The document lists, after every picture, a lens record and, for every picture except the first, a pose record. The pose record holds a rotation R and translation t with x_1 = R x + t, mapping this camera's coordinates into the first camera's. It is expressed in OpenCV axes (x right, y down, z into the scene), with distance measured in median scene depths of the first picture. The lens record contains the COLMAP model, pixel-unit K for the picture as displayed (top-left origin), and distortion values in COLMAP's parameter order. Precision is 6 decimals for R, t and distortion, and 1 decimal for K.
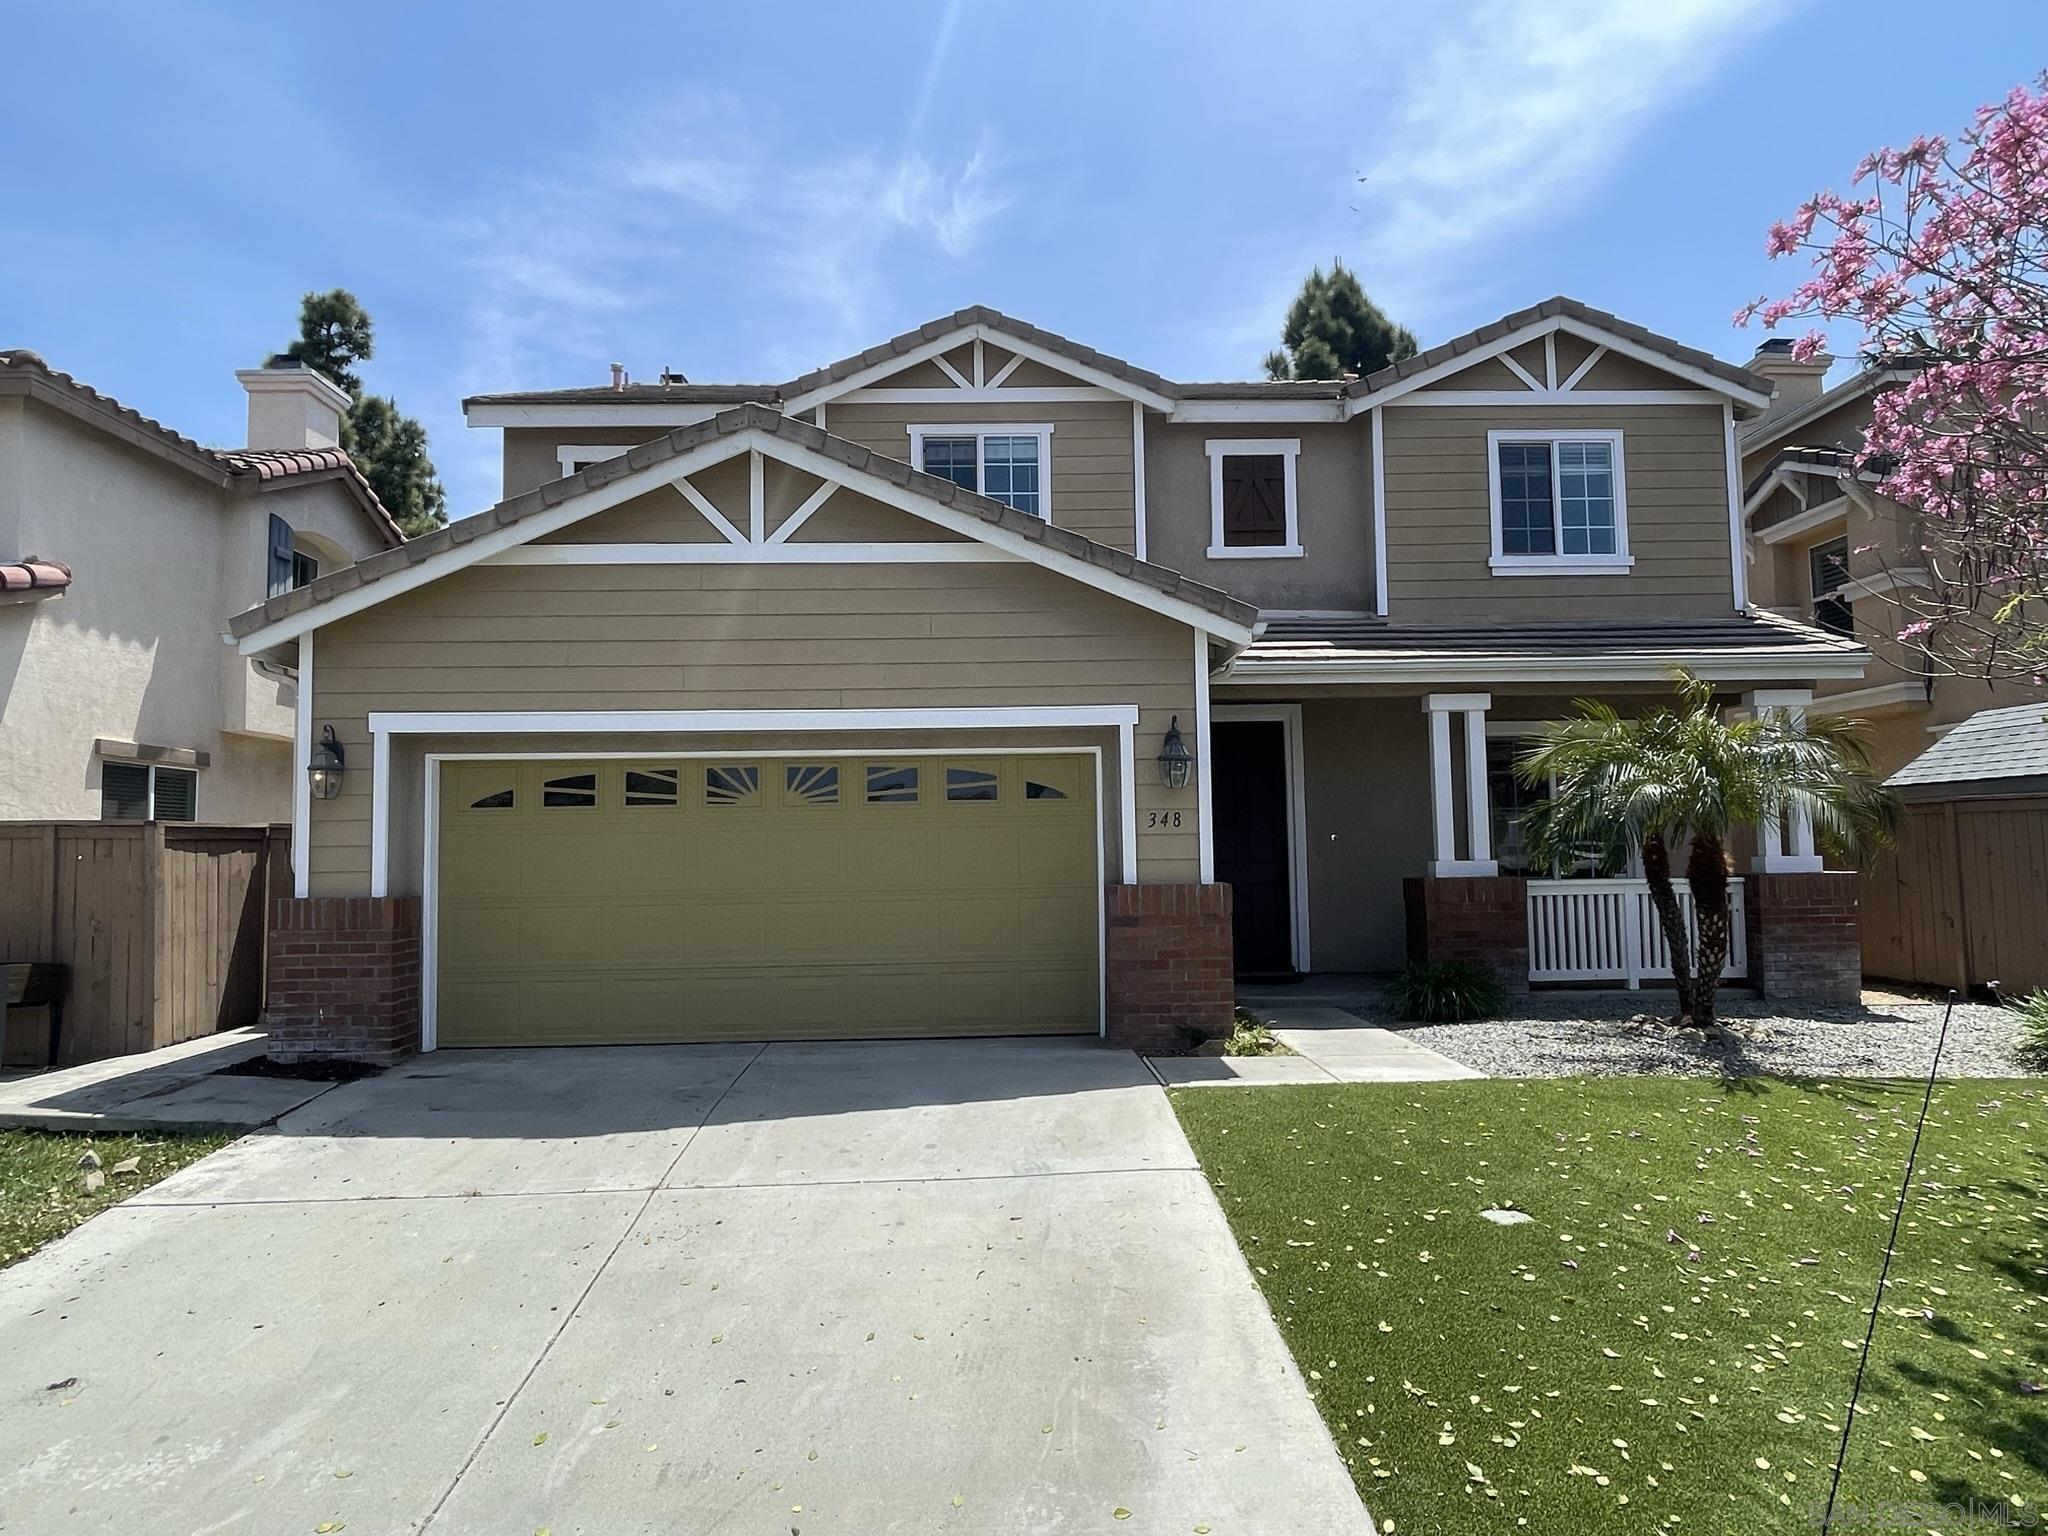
lens RADIAL K [[1224.4, 0, 1030.2], [0, 1224.4, 772.2], [0, 0, 1]] dist [-0.007020, -0.002465]
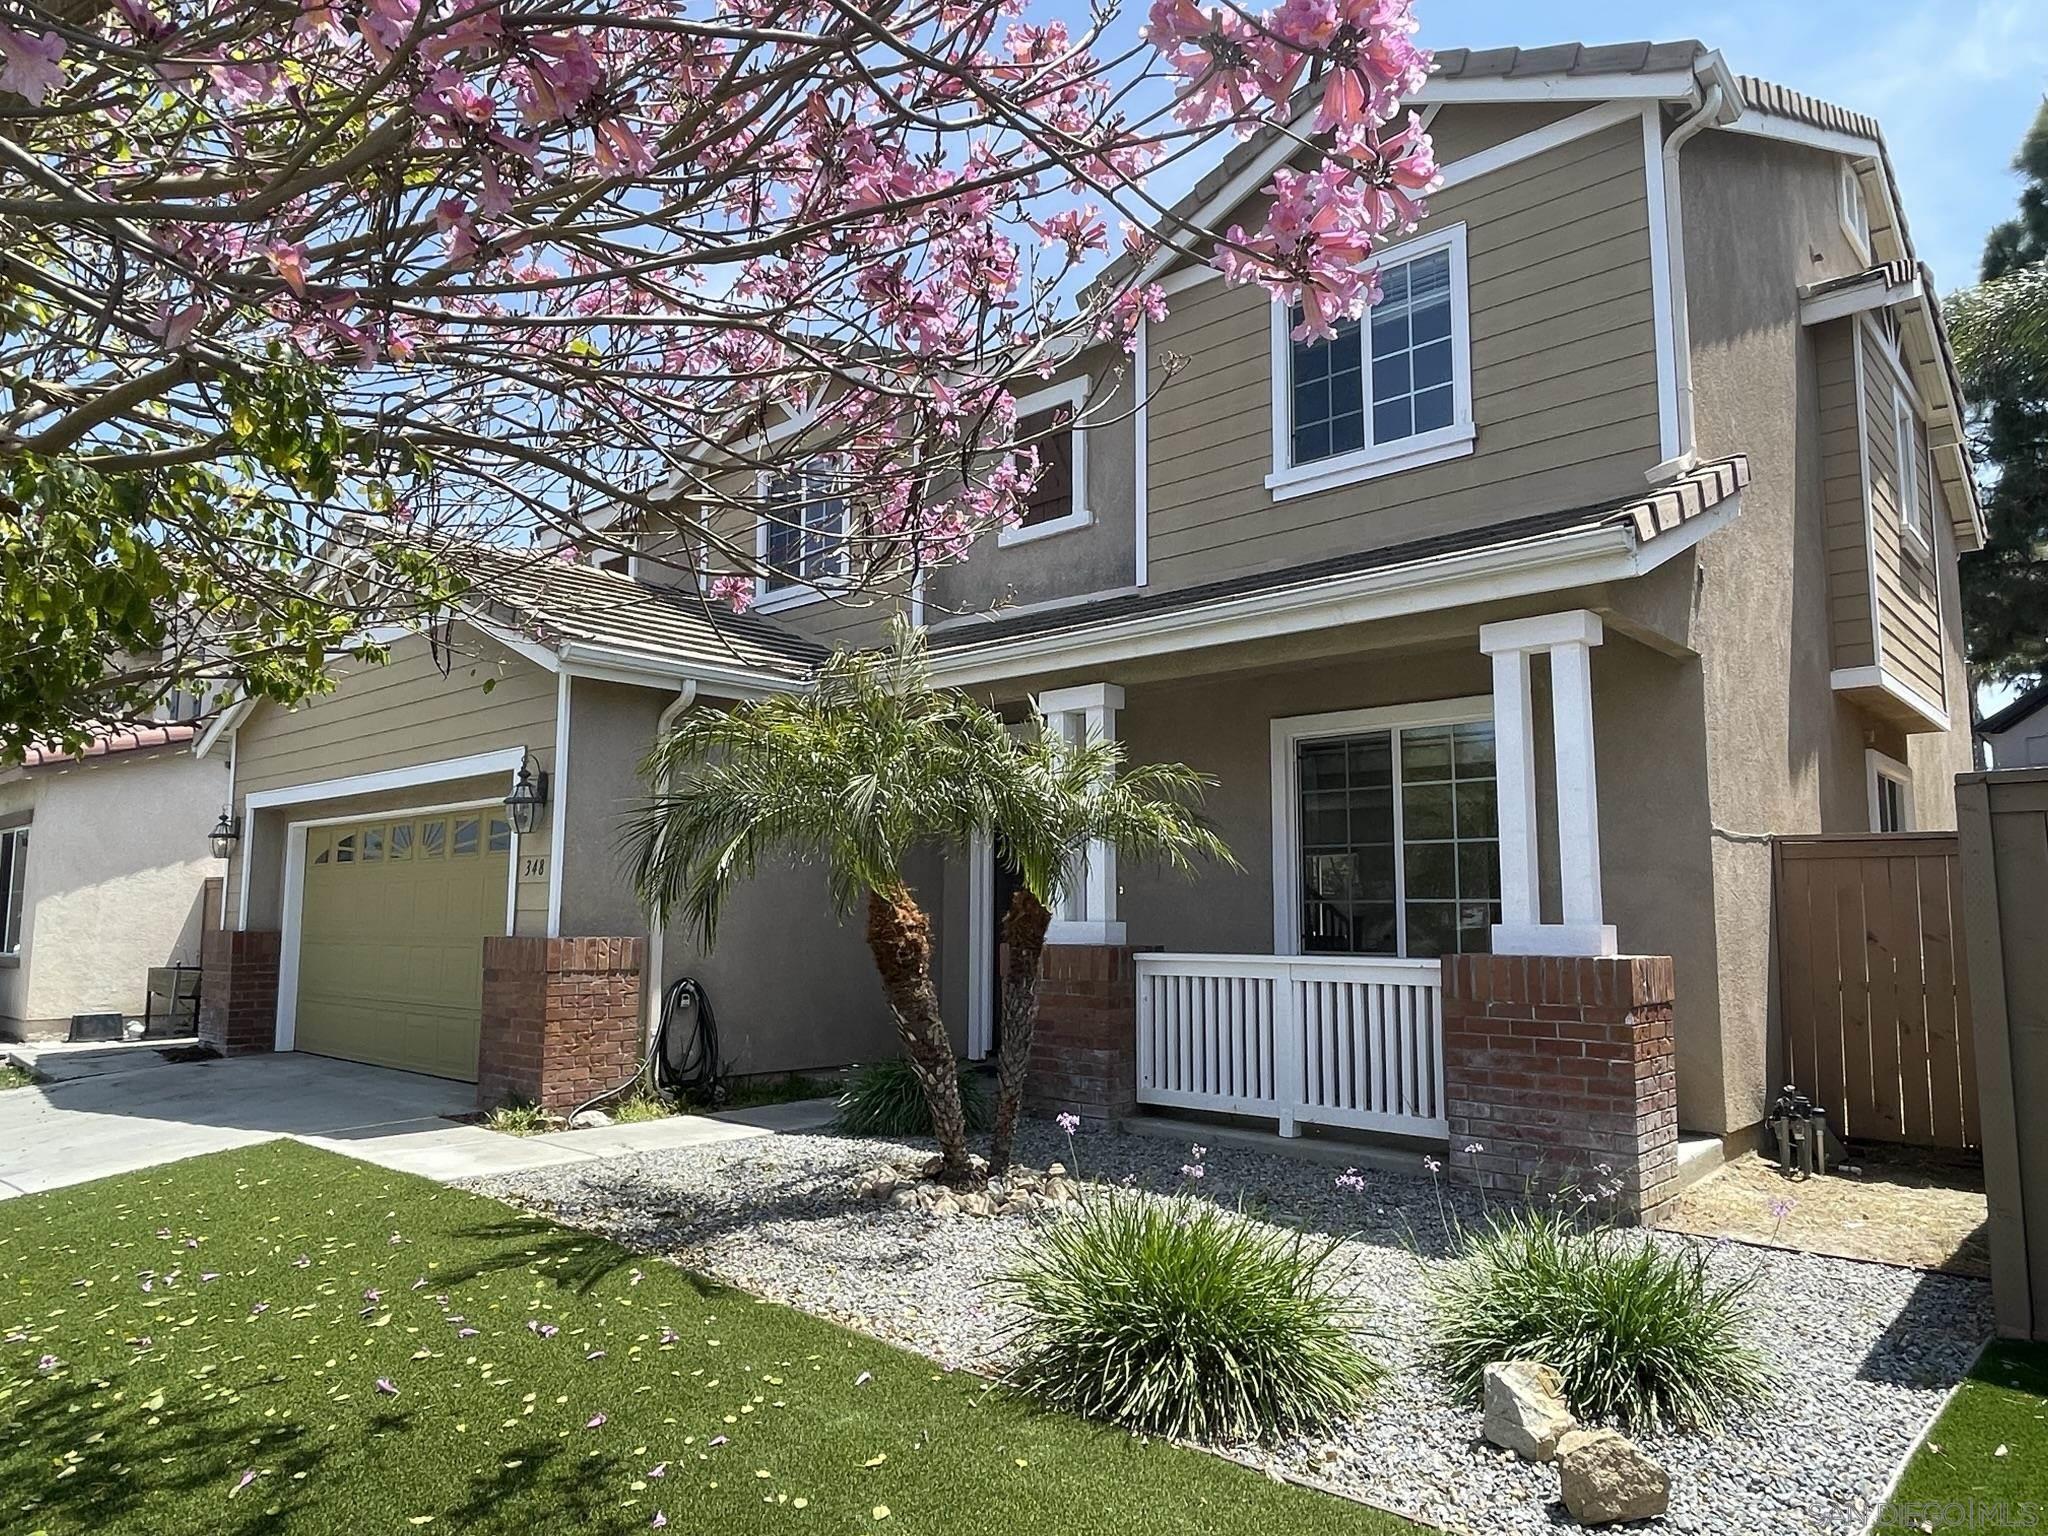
lens RADIAL K [[1334.3, 0, 1010.2], [0, 1334.3, 766.6], [0, 0, 1]] dist [0.008486, 0.001923]
pose [[0.720678, -0.061995, -0.690493, 0.934630], [0.032080, 0.997909, -0.056113, 0.026886], [0.692528, 0.018288, 0.721159, 0.446017]]
